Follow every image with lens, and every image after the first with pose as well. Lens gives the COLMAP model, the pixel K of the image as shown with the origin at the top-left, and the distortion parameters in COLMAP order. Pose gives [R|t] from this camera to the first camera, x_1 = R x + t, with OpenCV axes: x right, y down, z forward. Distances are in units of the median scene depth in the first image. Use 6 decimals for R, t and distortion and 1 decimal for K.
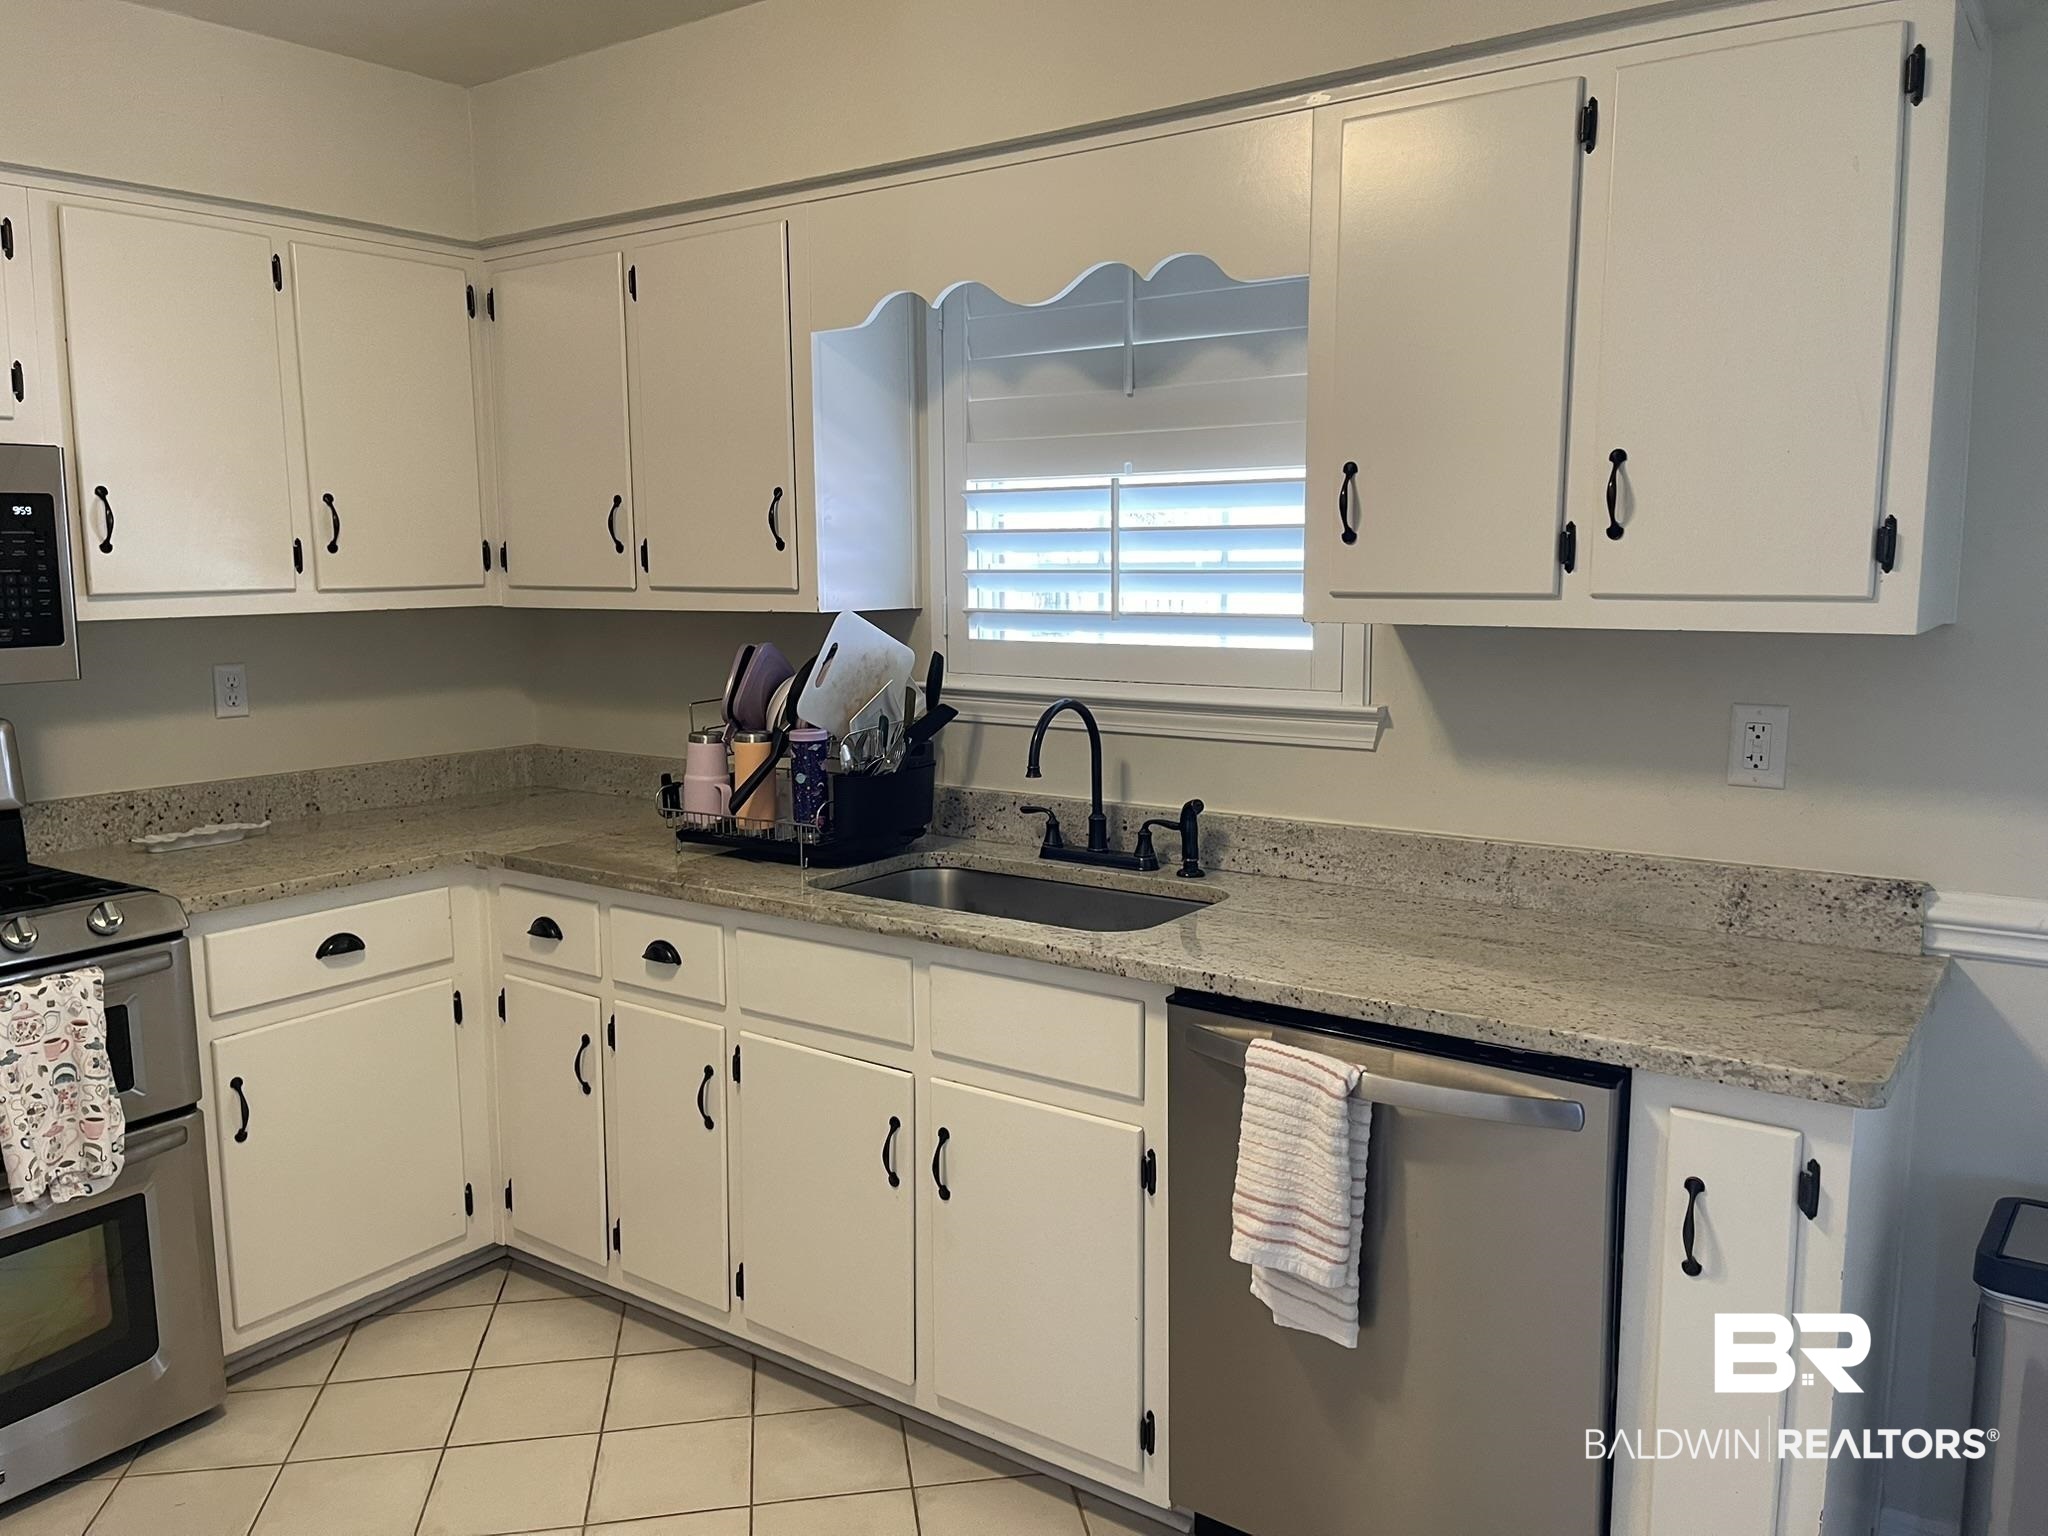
lens RADIAL K [[1531.6, 0, 1011.5], [0, 1531.6, 766.6], [0, 0, 1]] dist [0.061423, -0.085119]
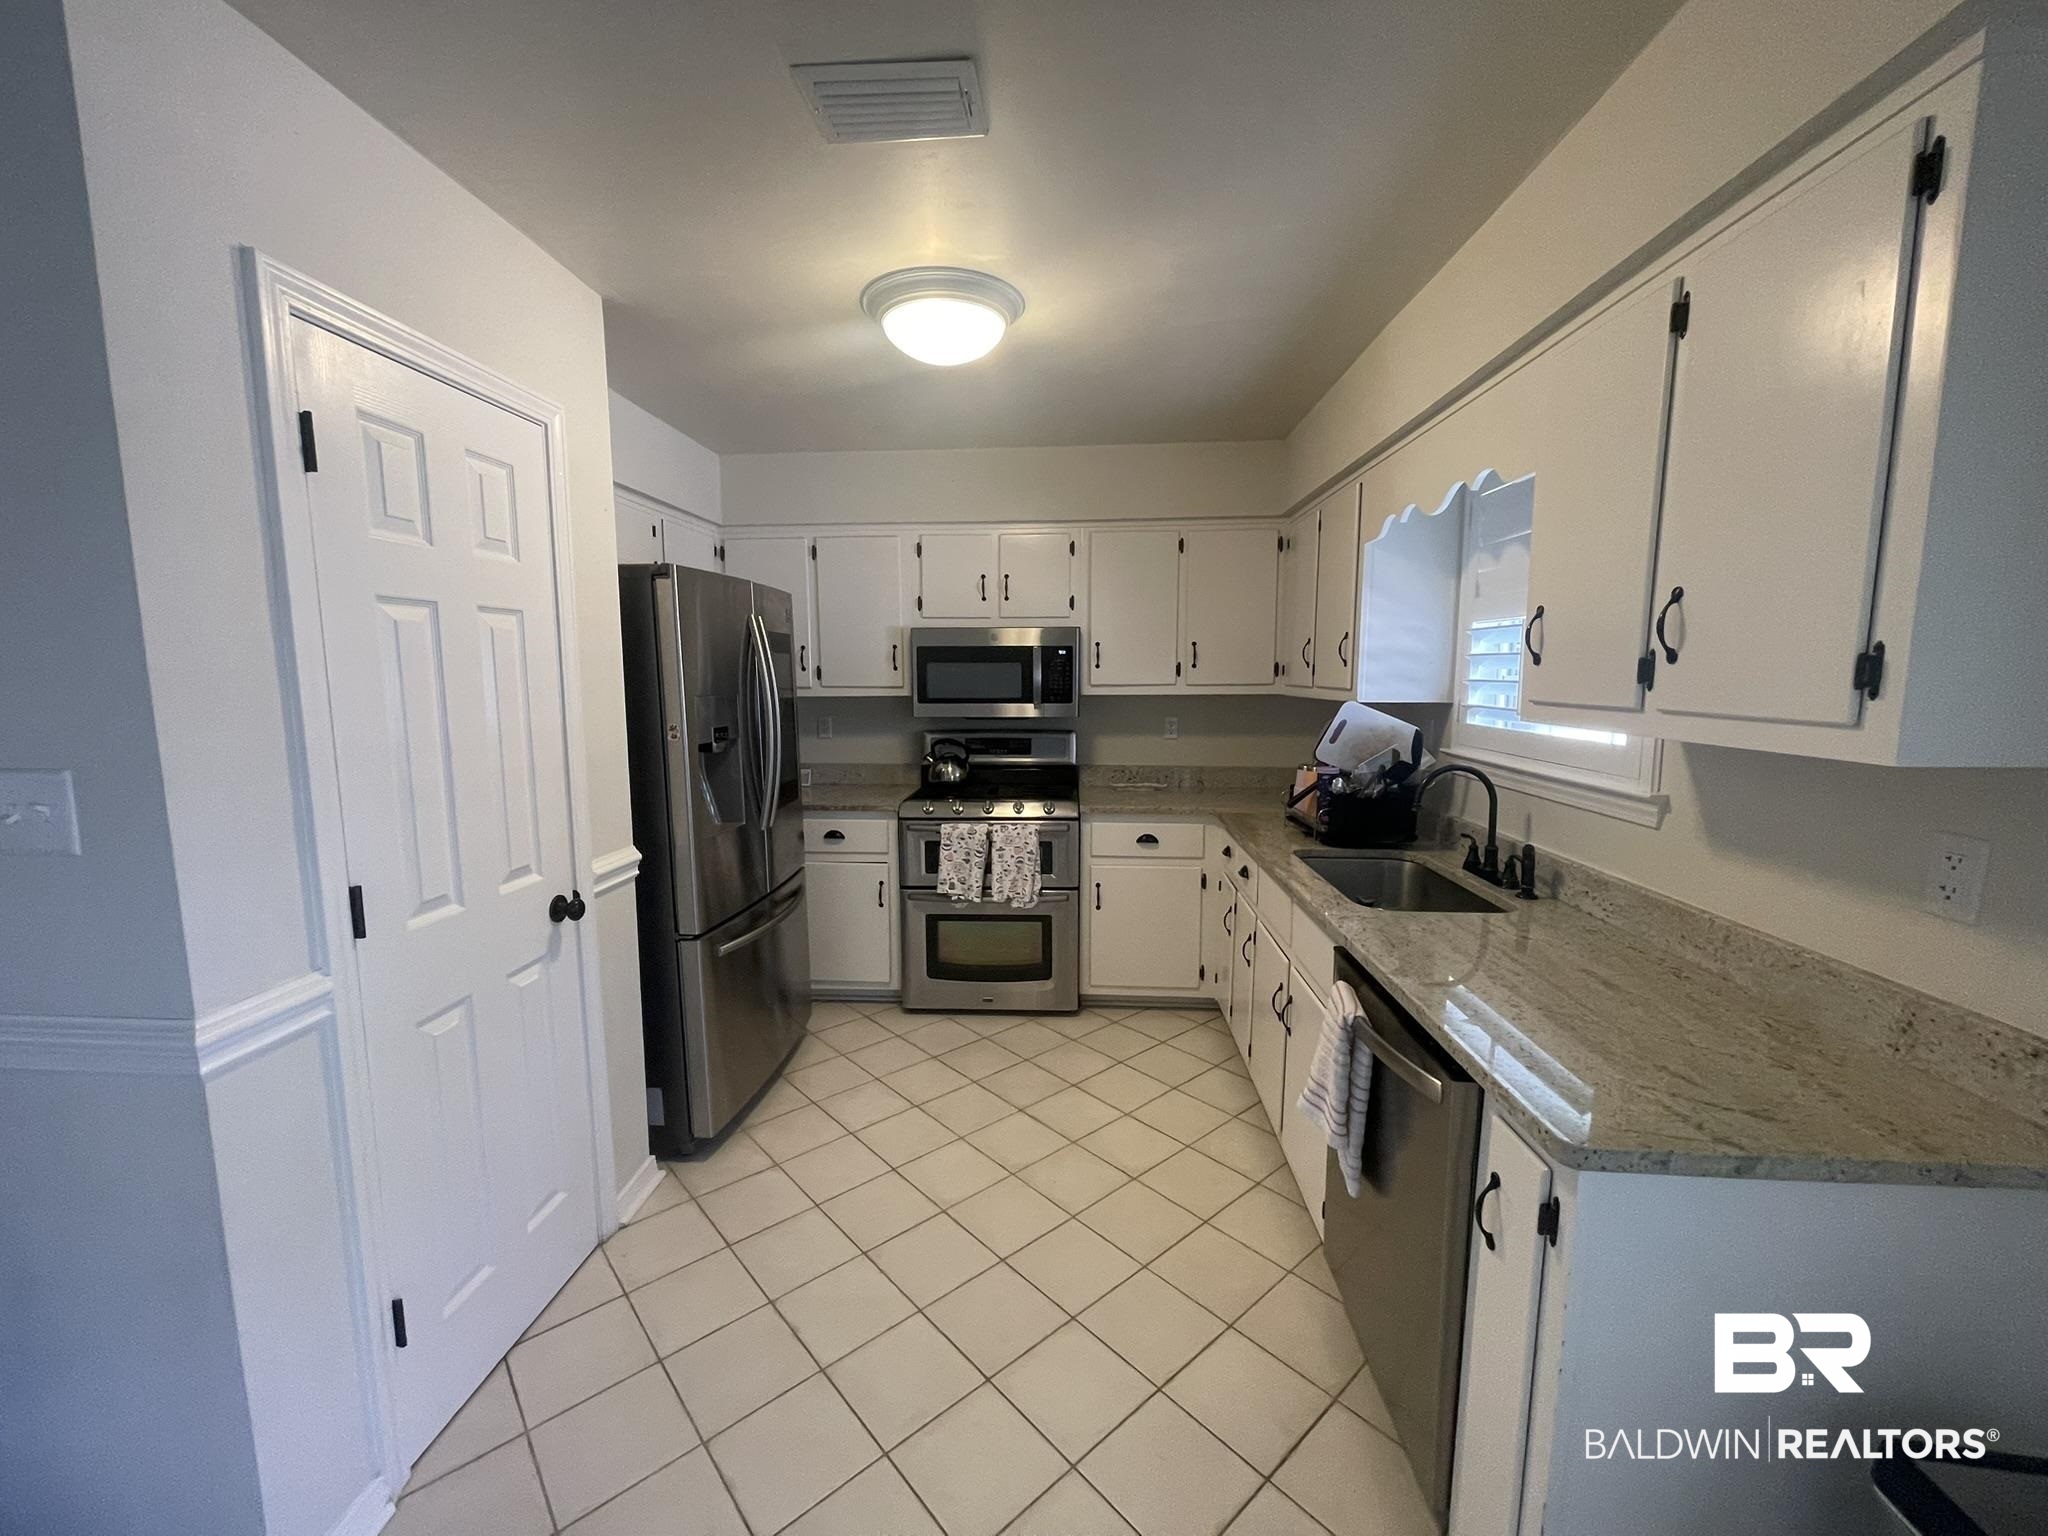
lens RADIAL K [[821.8, 0, 1015.1], [0, 821.8, 770.8], [0, 0, 1]] dist [0.001515, -0.001083]
pose [[0.519240, 0.110109, -0.847506, 0.511965], [-0.117130, 0.991476, 0.057052, -0.033485], [0.846564, 0.069645, 0.527711, 0.194924]]
